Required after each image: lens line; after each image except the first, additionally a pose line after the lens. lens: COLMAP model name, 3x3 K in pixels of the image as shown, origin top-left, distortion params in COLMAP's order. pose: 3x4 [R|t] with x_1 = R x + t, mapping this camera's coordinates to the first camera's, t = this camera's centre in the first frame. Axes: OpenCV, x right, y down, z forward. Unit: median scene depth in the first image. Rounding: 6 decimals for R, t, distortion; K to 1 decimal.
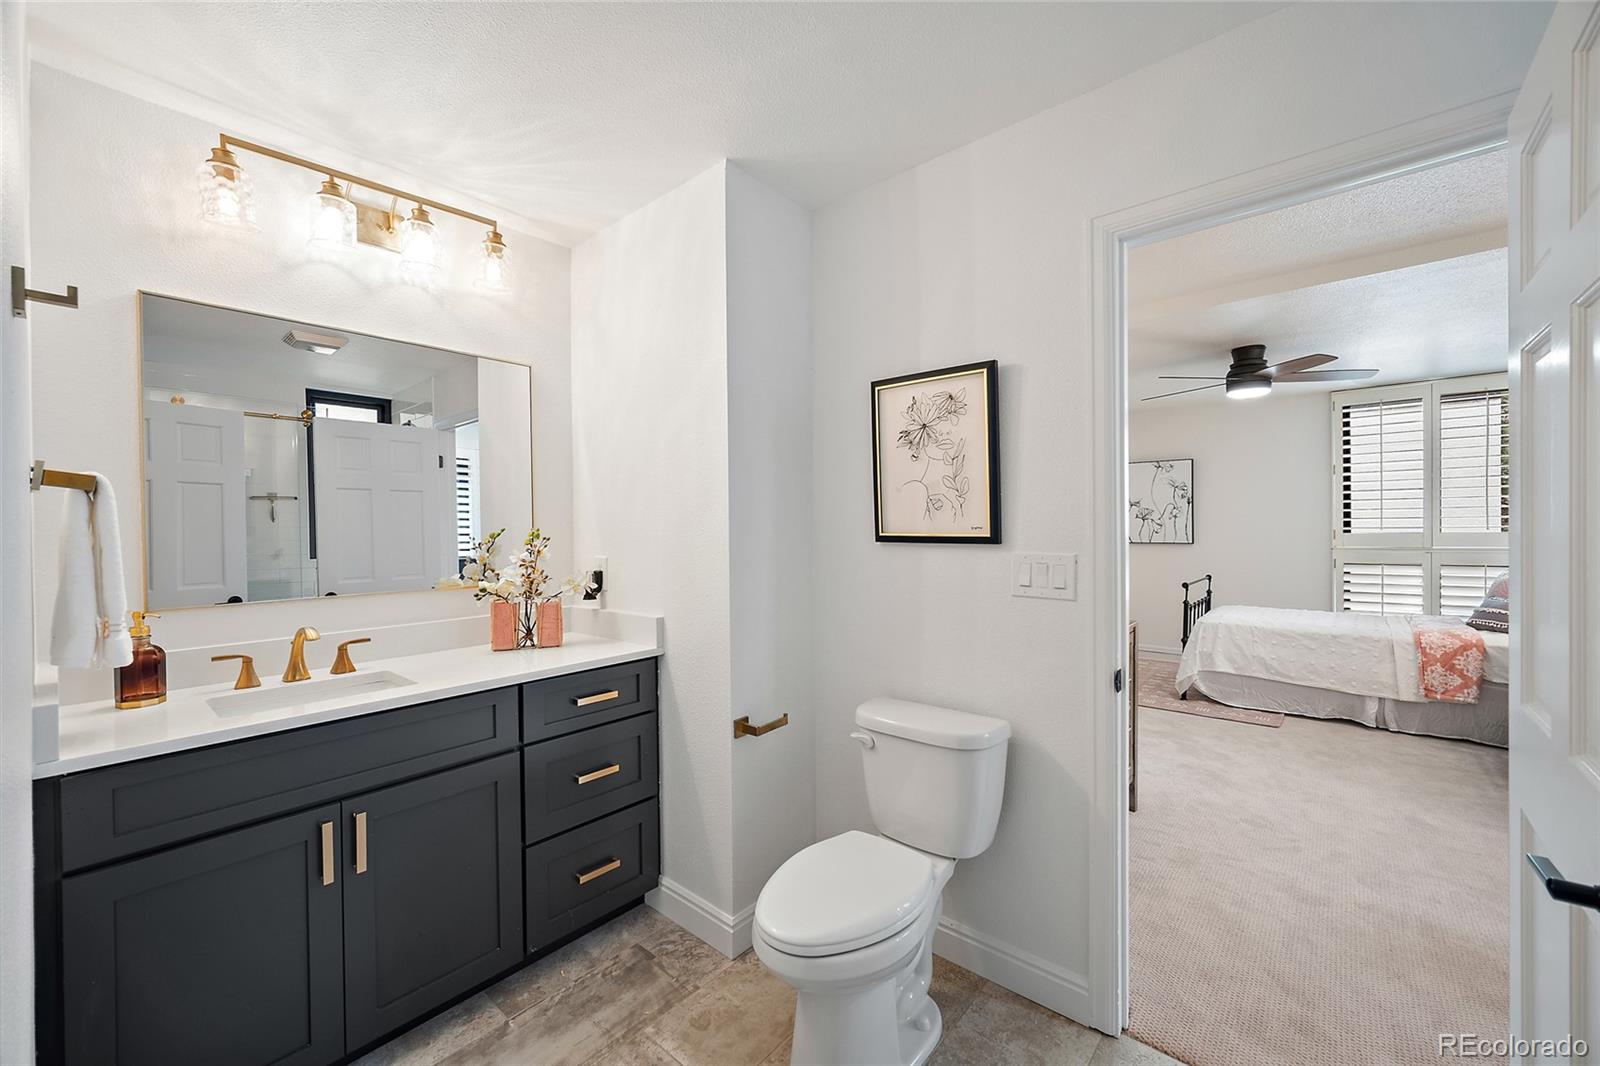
lens RADIAL K [[634.1, 0, 789.9], [0, 634.1, 532.2], [0, 0, 1]] dist [-0.000575, -0.000283]
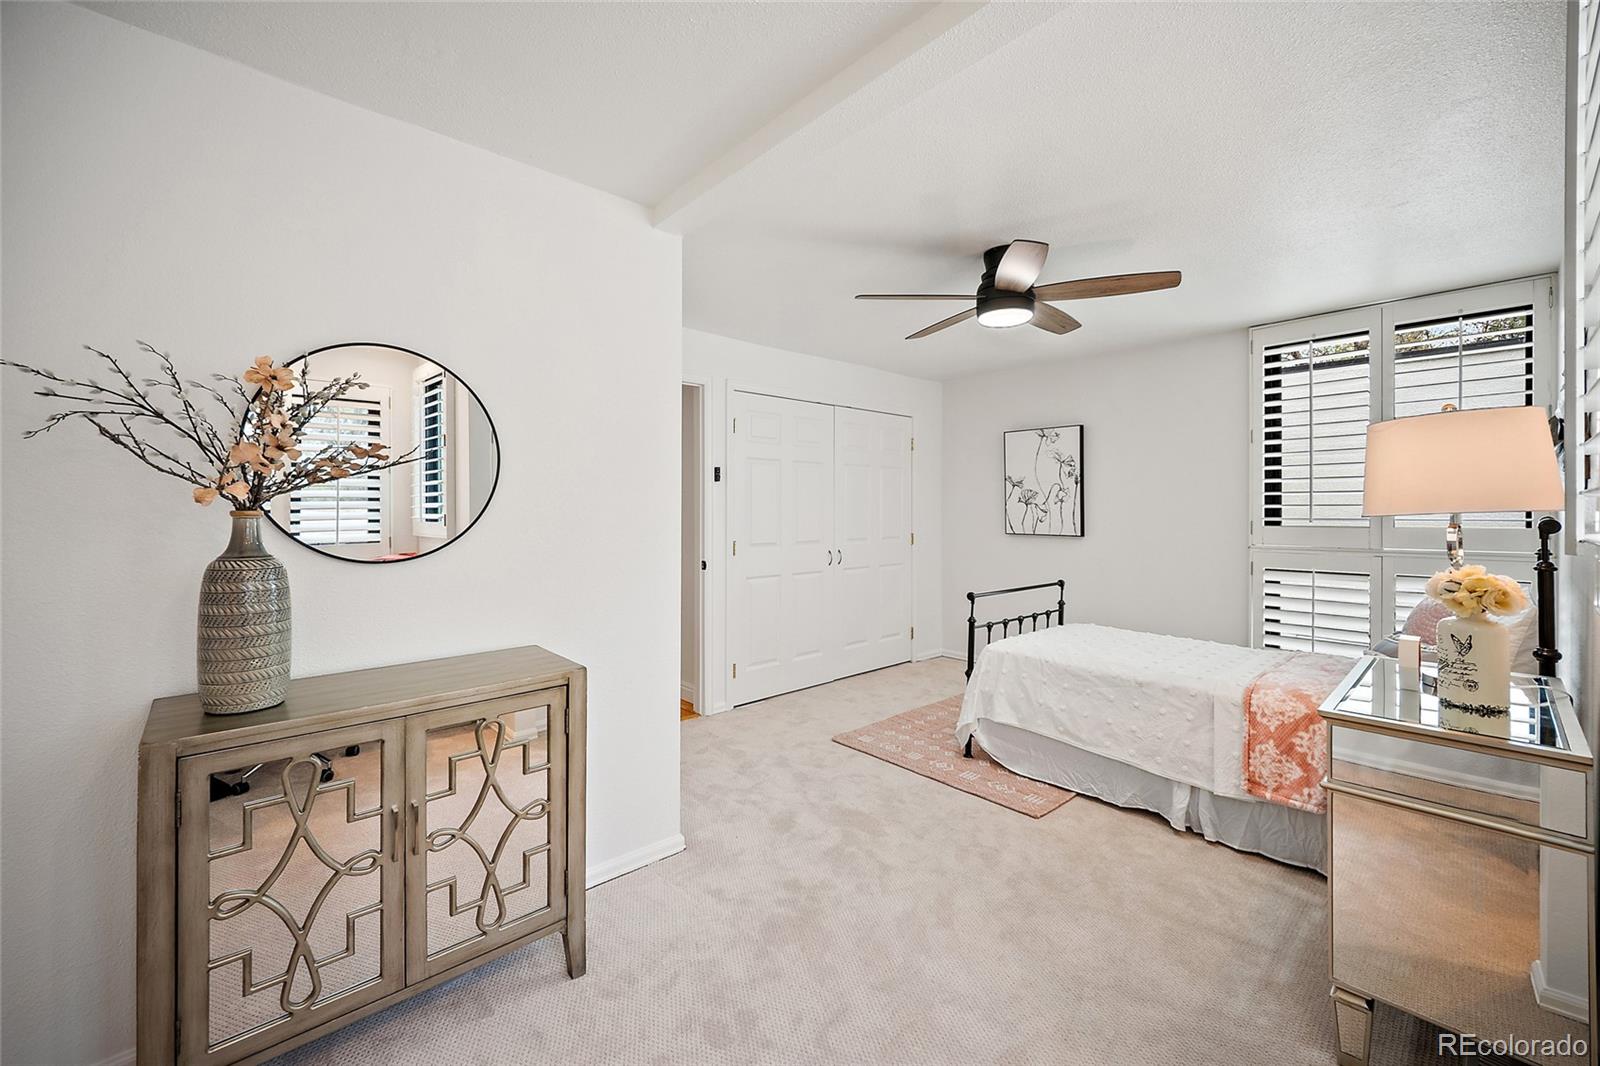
lens RADIAL K [[634.1, 0, 804.3], [0, 634.1, 515.8], [0, 0, 1]] dist [-0.000575, -0.000283]
pose [[0.992007, 0.013147, -0.125498, 0.525959], [-0.012970, 0.999913, 0.002233, -0.005592], [0.125516, -0.000587, 0.992091, 0.269301]]
